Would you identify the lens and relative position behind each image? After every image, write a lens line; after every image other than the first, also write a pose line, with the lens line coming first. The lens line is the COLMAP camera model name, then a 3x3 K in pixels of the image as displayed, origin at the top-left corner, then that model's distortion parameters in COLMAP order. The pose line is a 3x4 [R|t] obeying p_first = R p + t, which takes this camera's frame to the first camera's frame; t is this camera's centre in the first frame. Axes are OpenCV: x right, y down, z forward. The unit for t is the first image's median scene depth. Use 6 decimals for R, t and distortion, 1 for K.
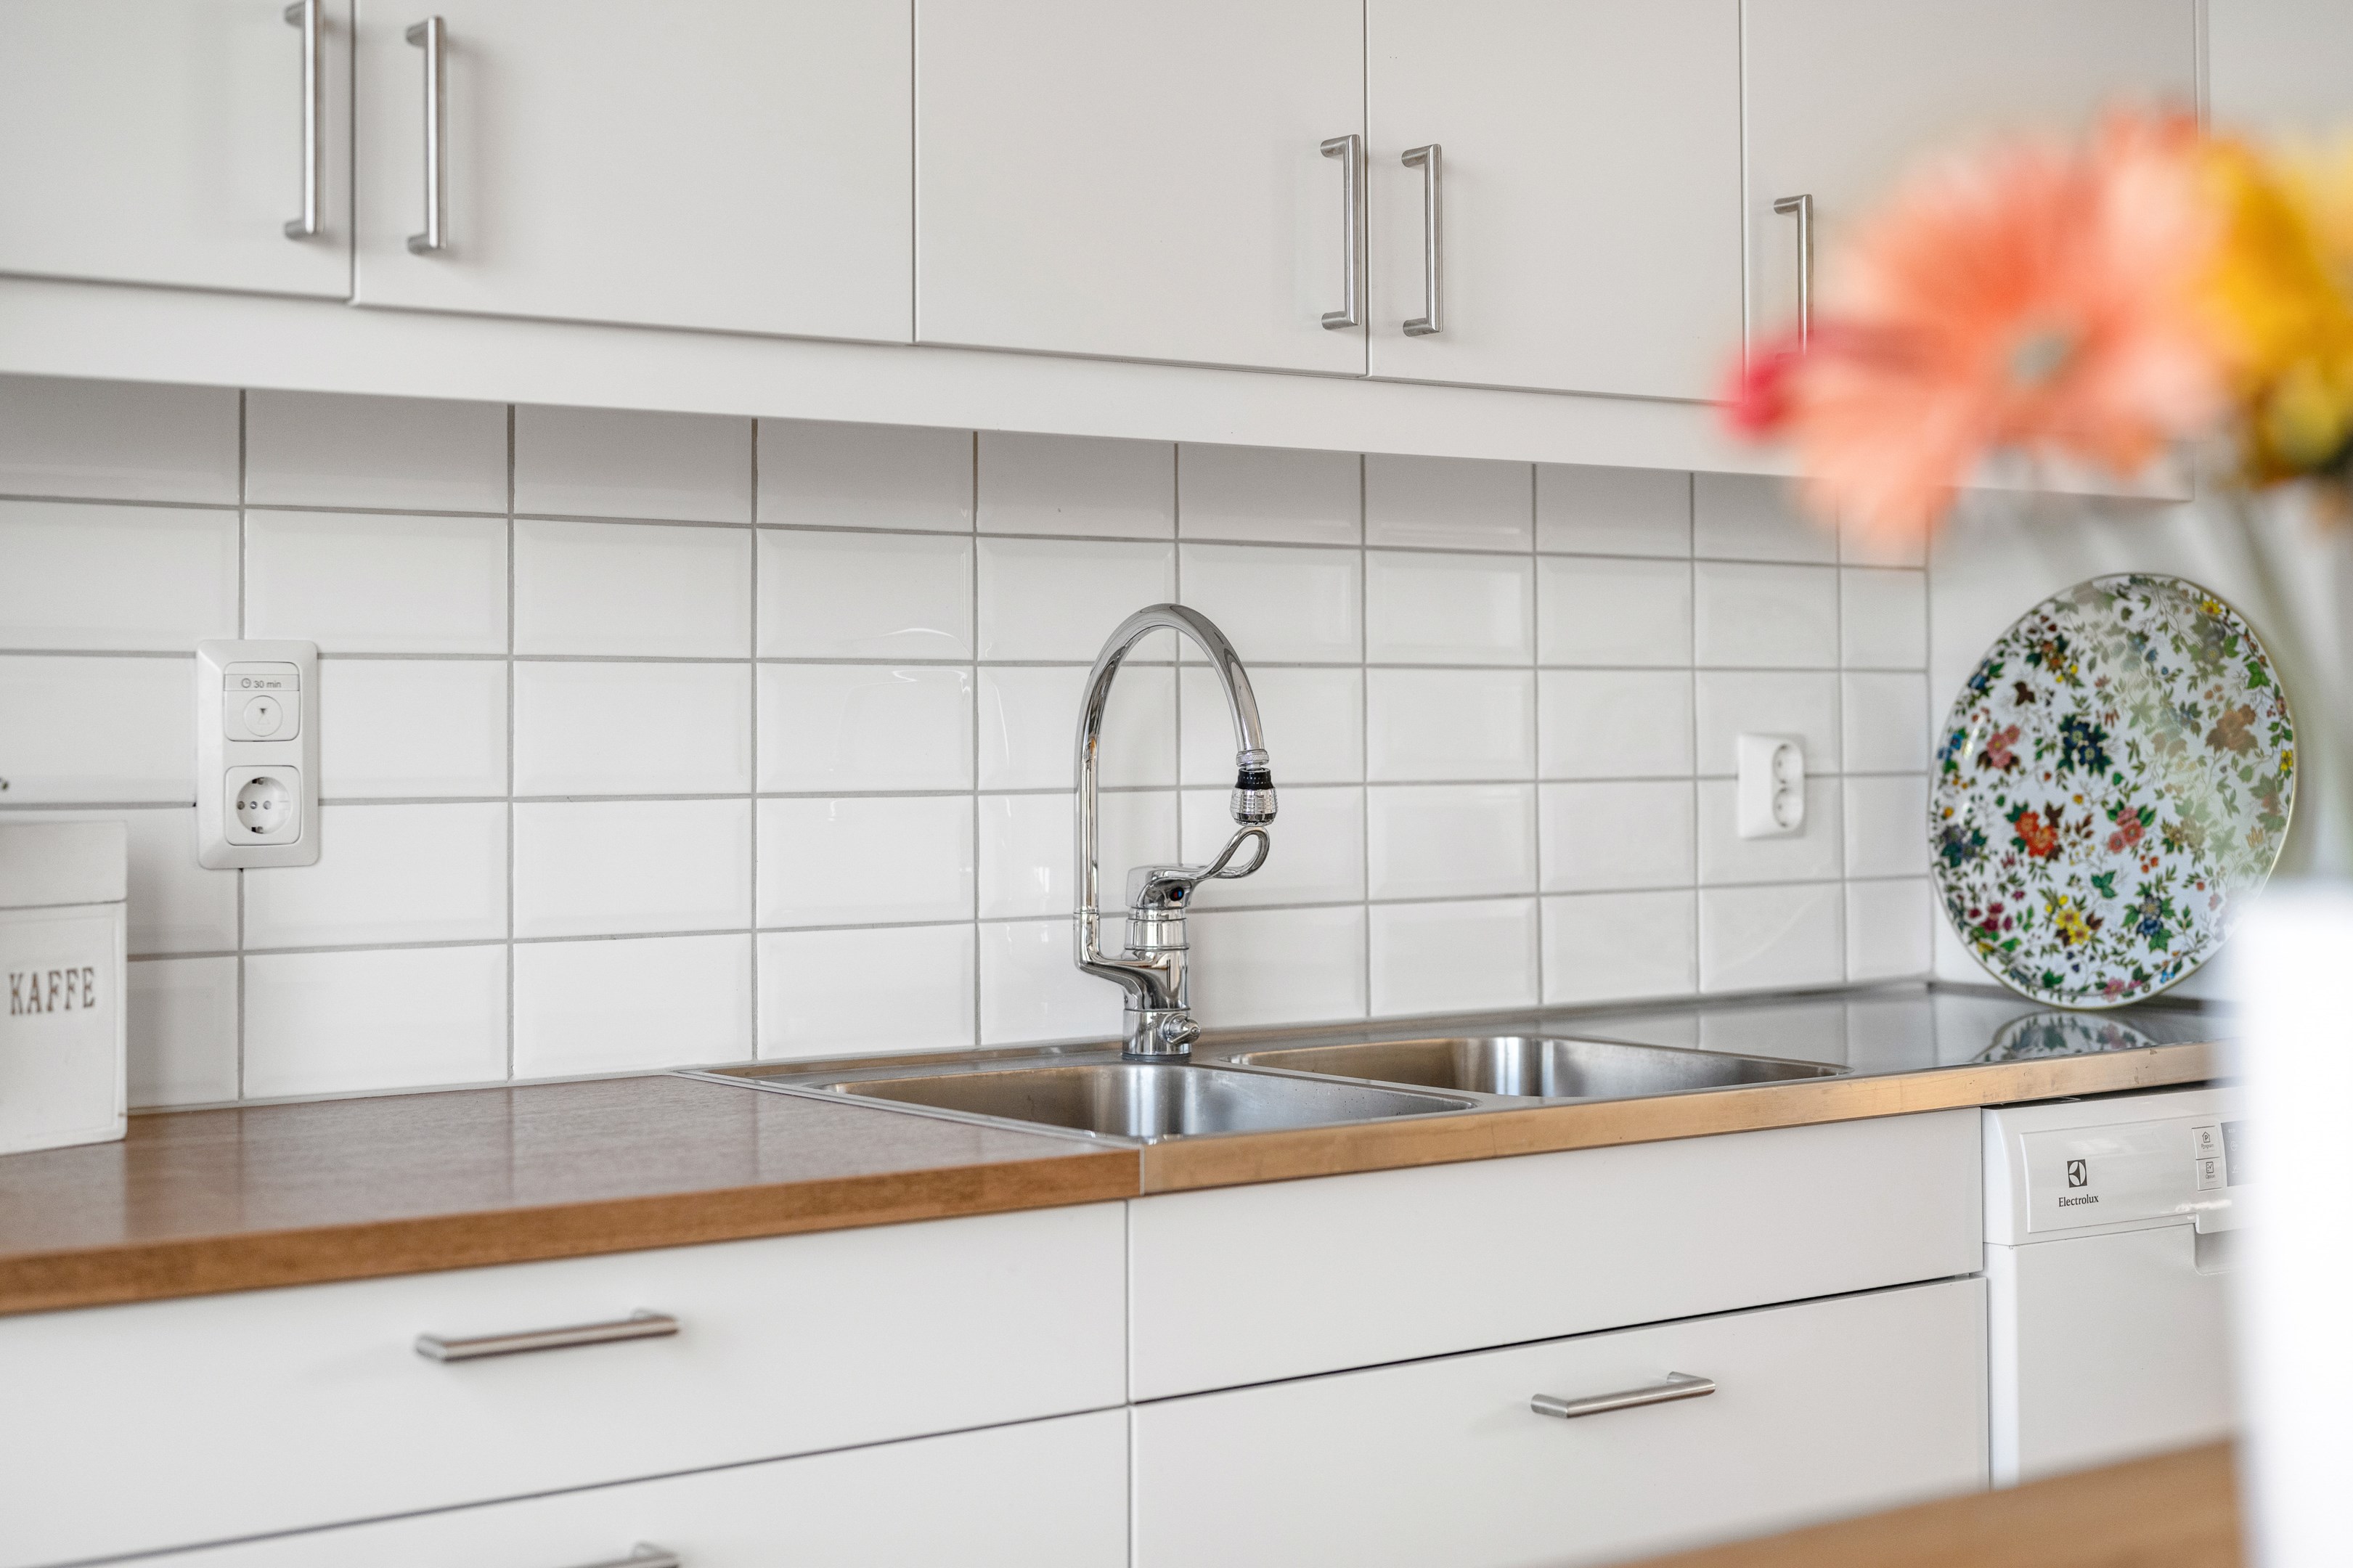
lens RADIAL K [[3418.3, 0, 1183.8], [0, 3418.3, 764.3], [0, 0, 1]] dist [-0.001233, 0.000000]
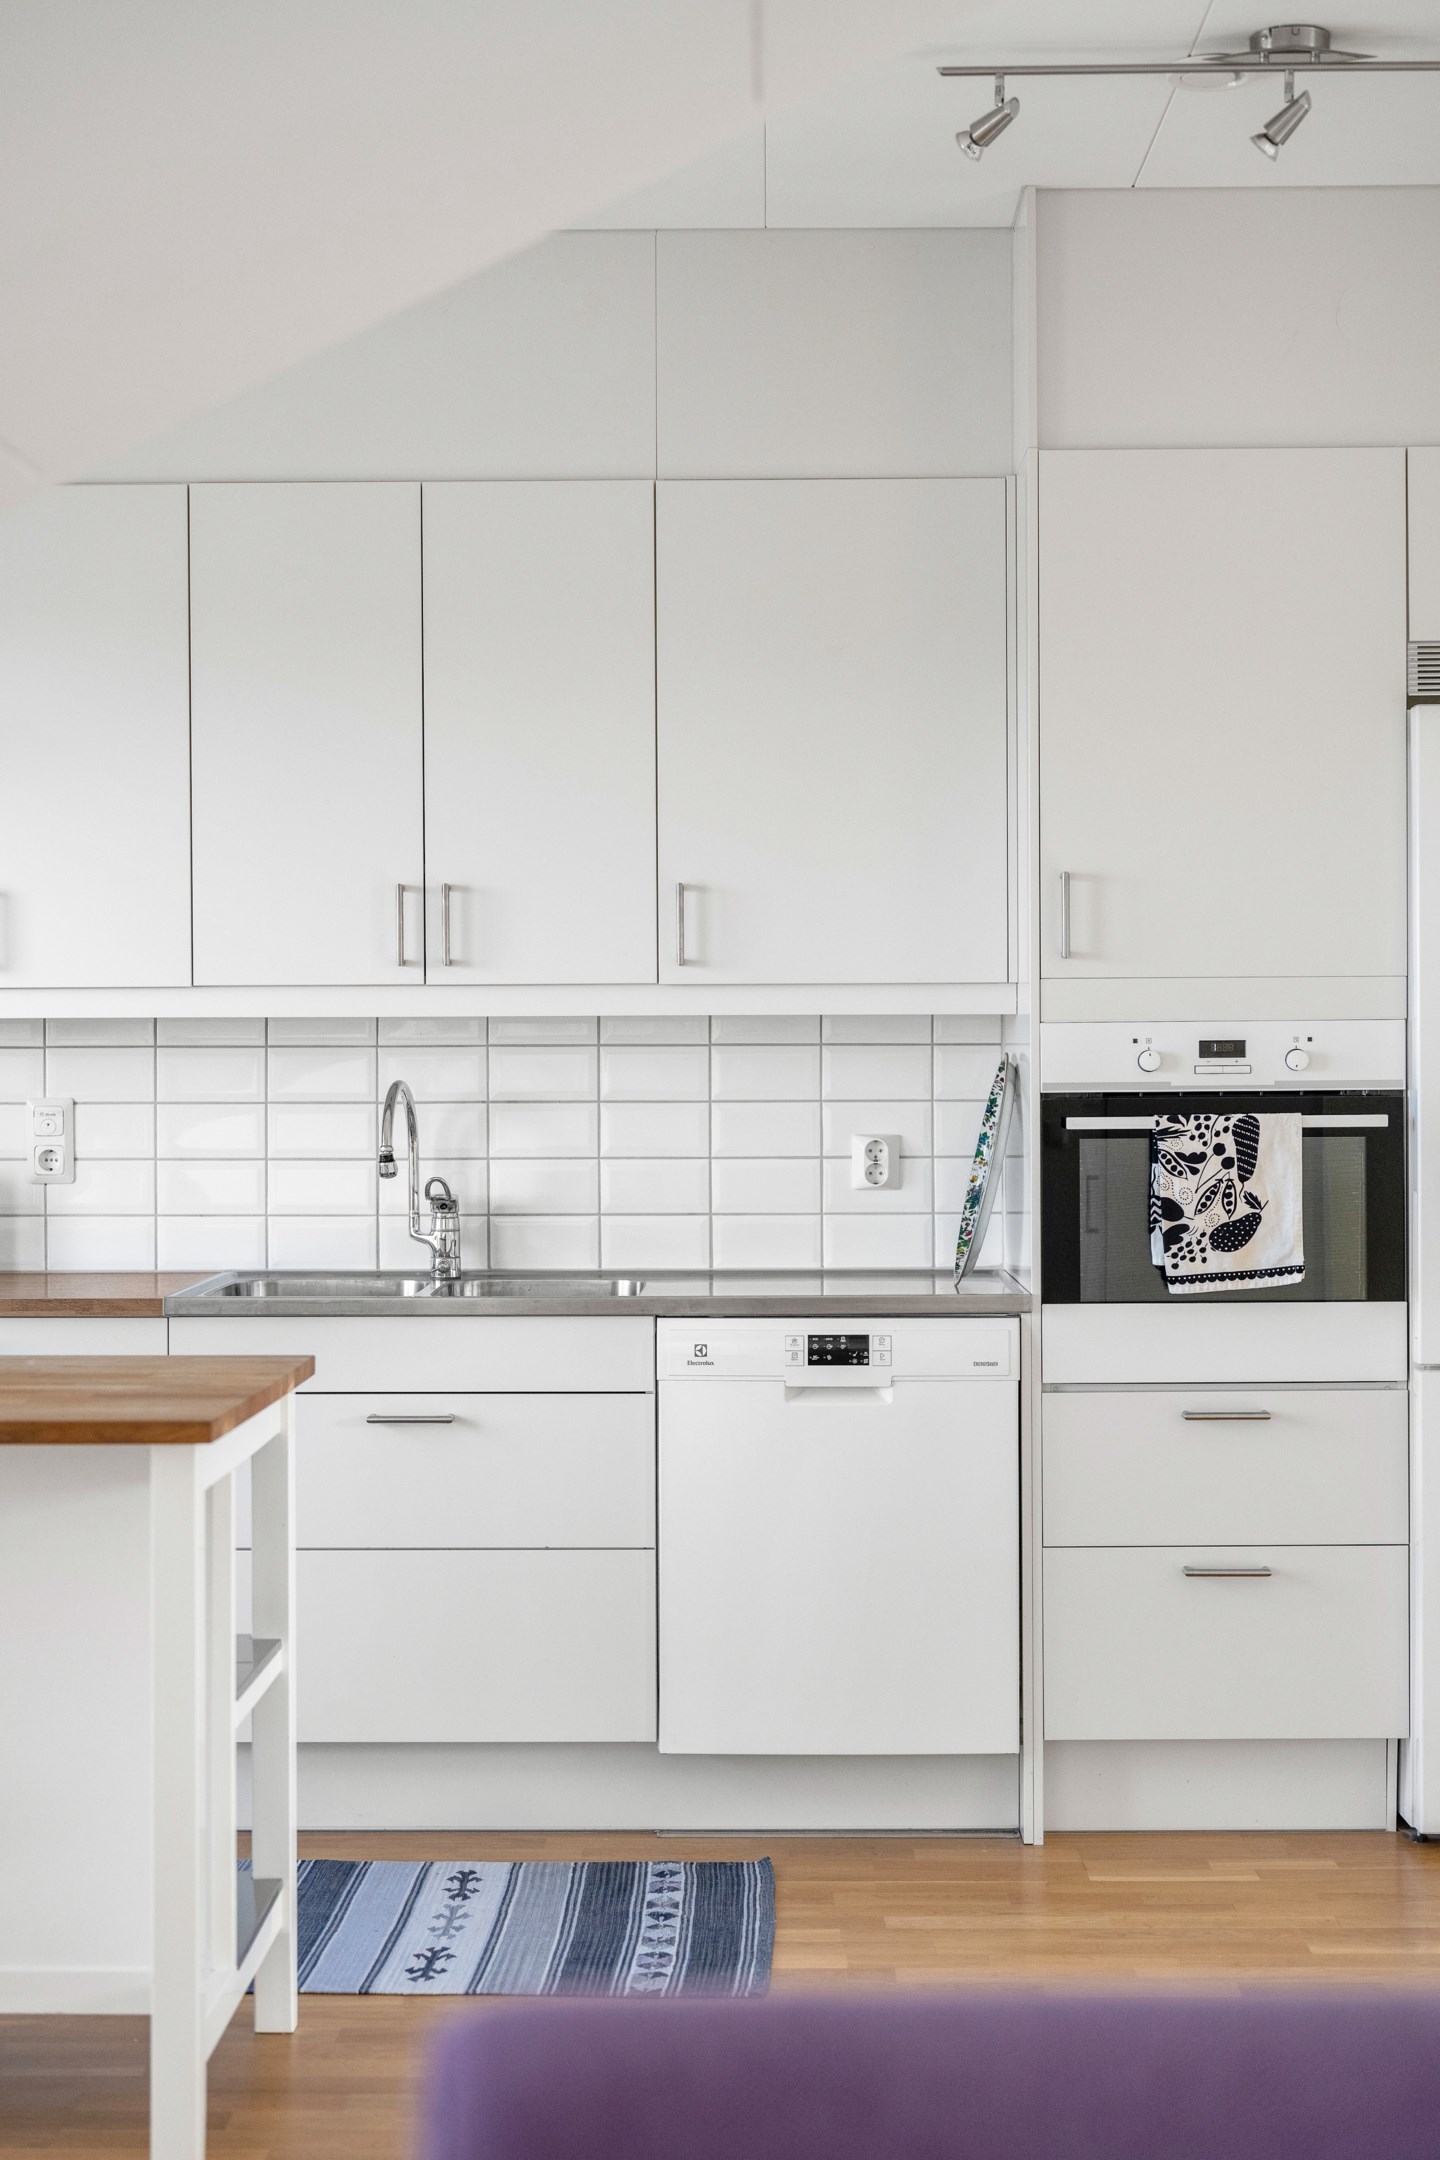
lens RADIAL K [[3138.1, 0, 729.7], [0, 3138.1, 1082.8], [0, 0, 1]] dist [-0.001233, 0.000000]
pose [[0.788244, 0.008709, -0.615301, 1.530550], [-0.007227, 0.999962, 0.004895, -0.059333], [0.615320, 0.000588, 0.788277, -0.552985]]
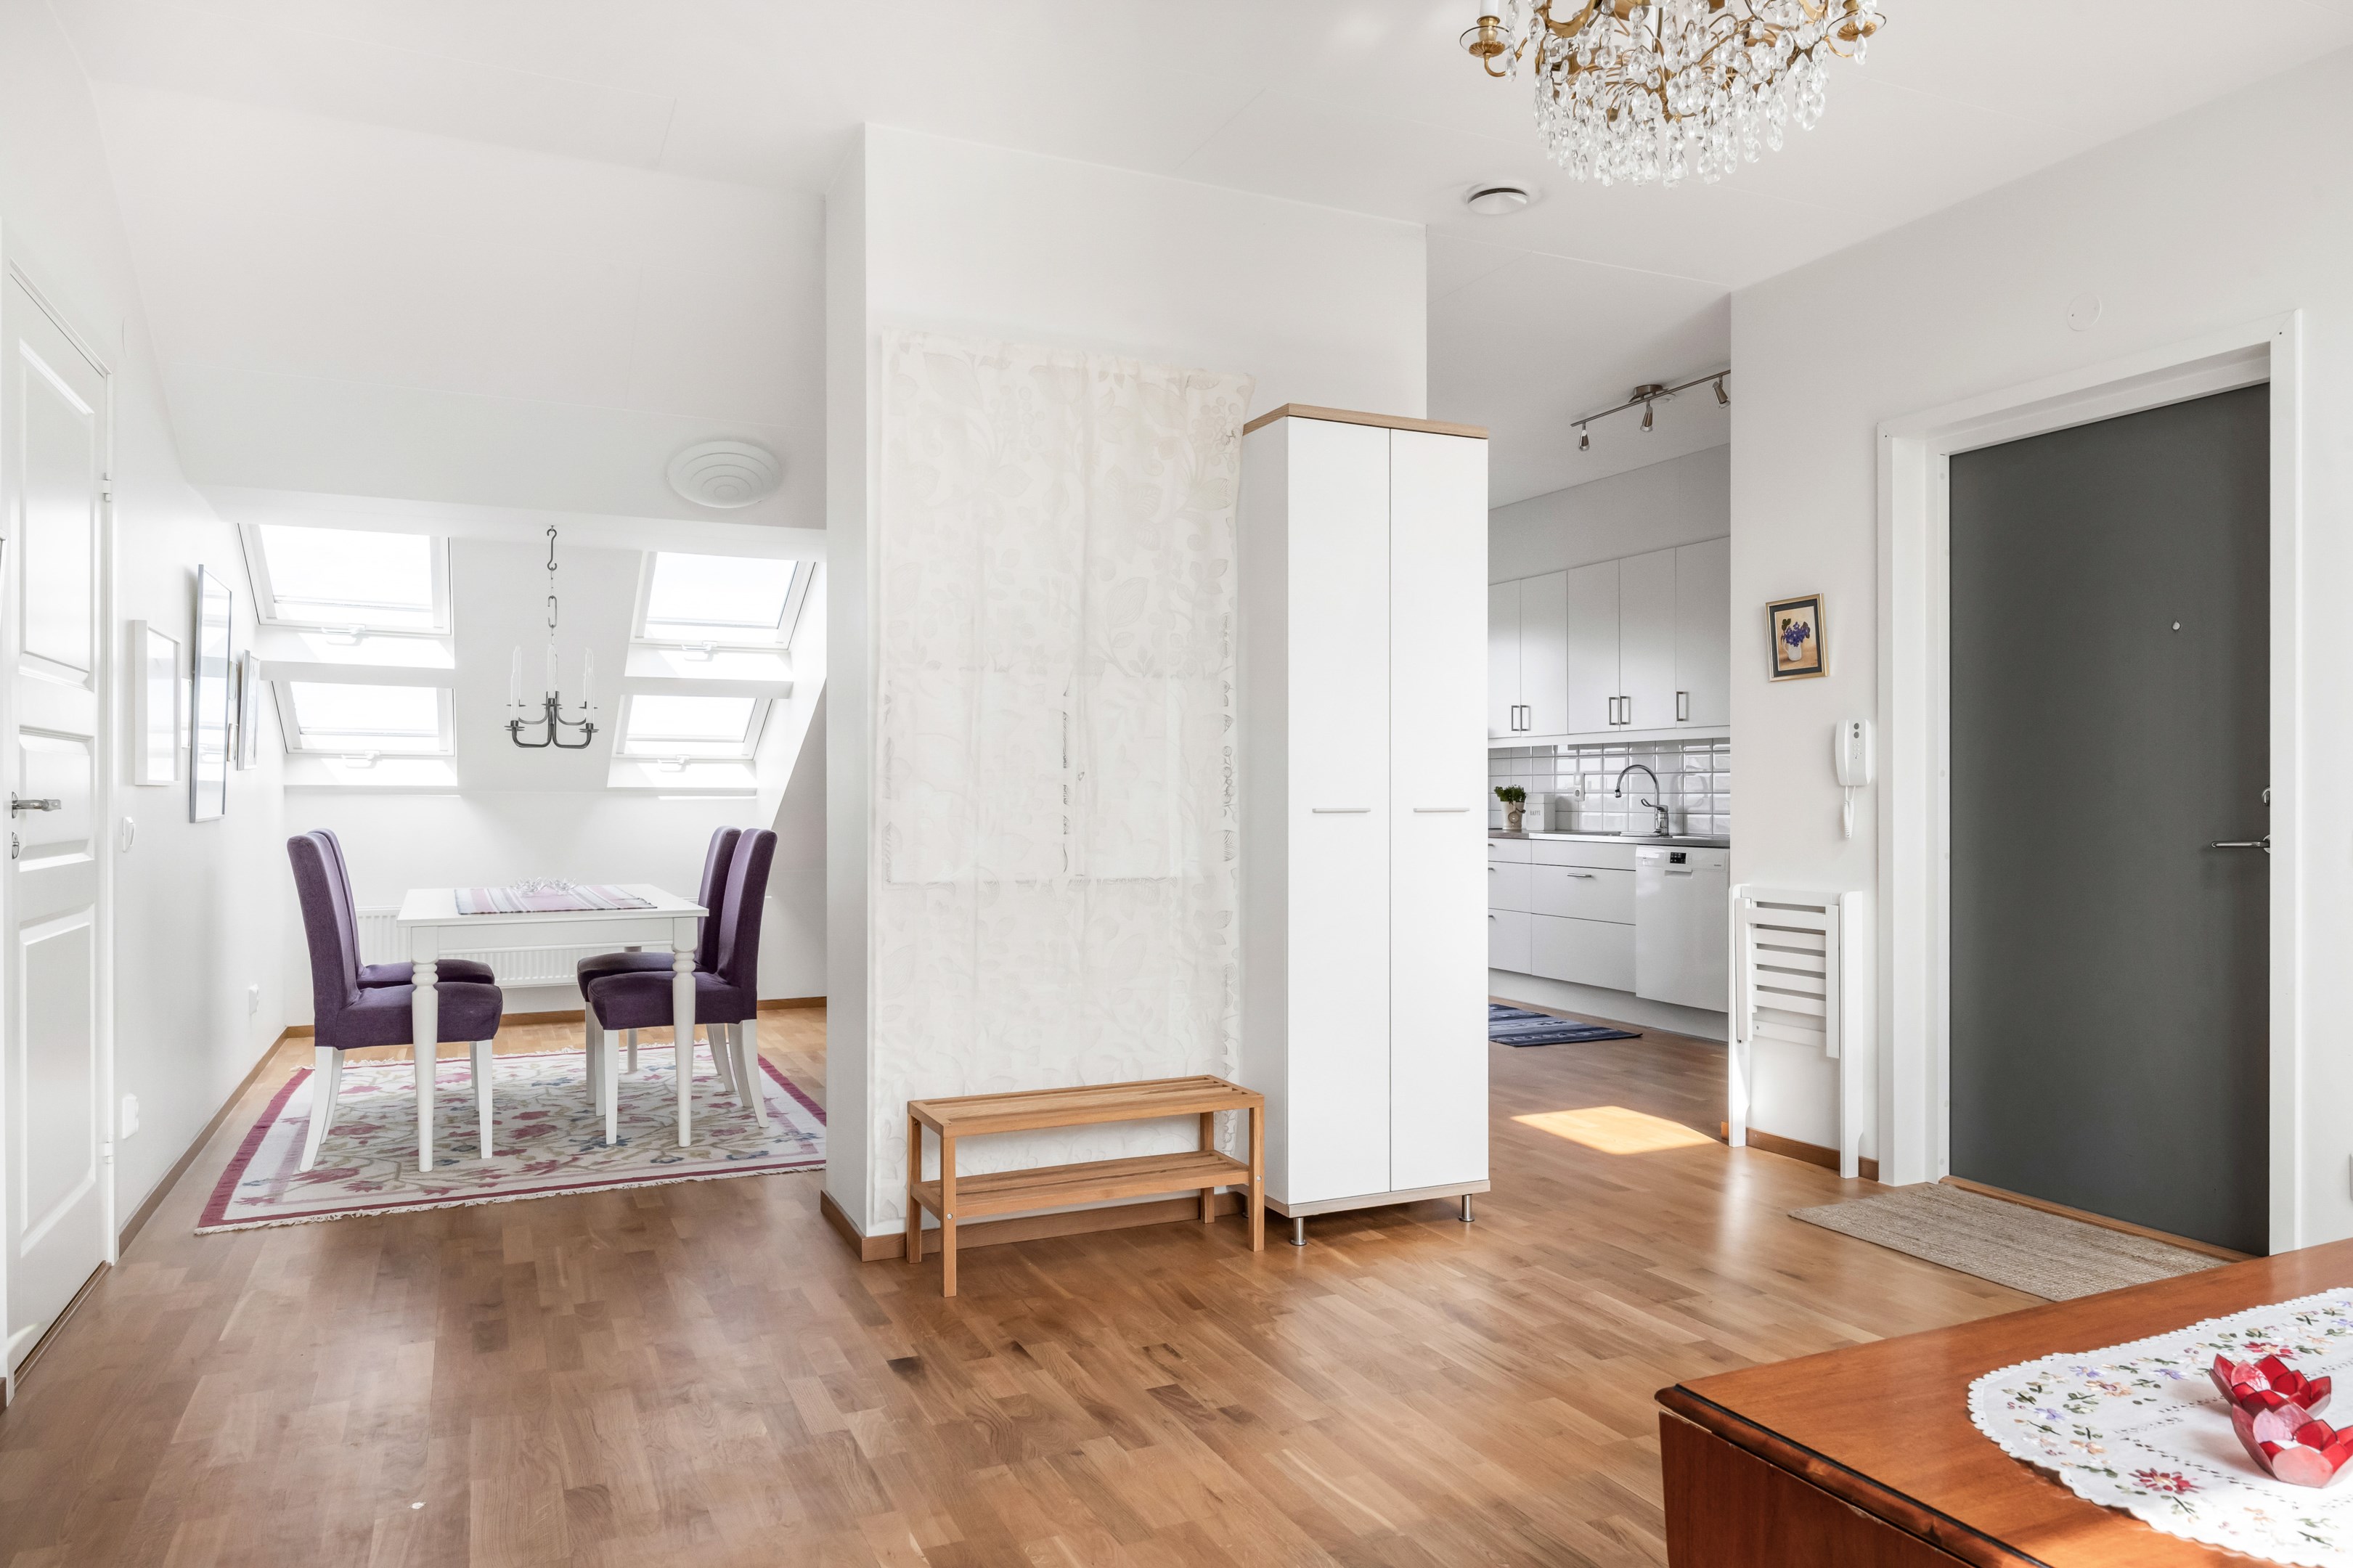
lens RADIAL K [[1571.3, 0, 1168.6], [0, 1571.3, 792.8], [0, 0, 1]] dist [-0.000399, -0.002439]
pose [[-0.217144, 0.005112, -0.976126, 3.285299], [-0.007791, 0.999945, 0.006970, -0.006765], [0.976109, 0.009118, -0.217092, 0.805569]]
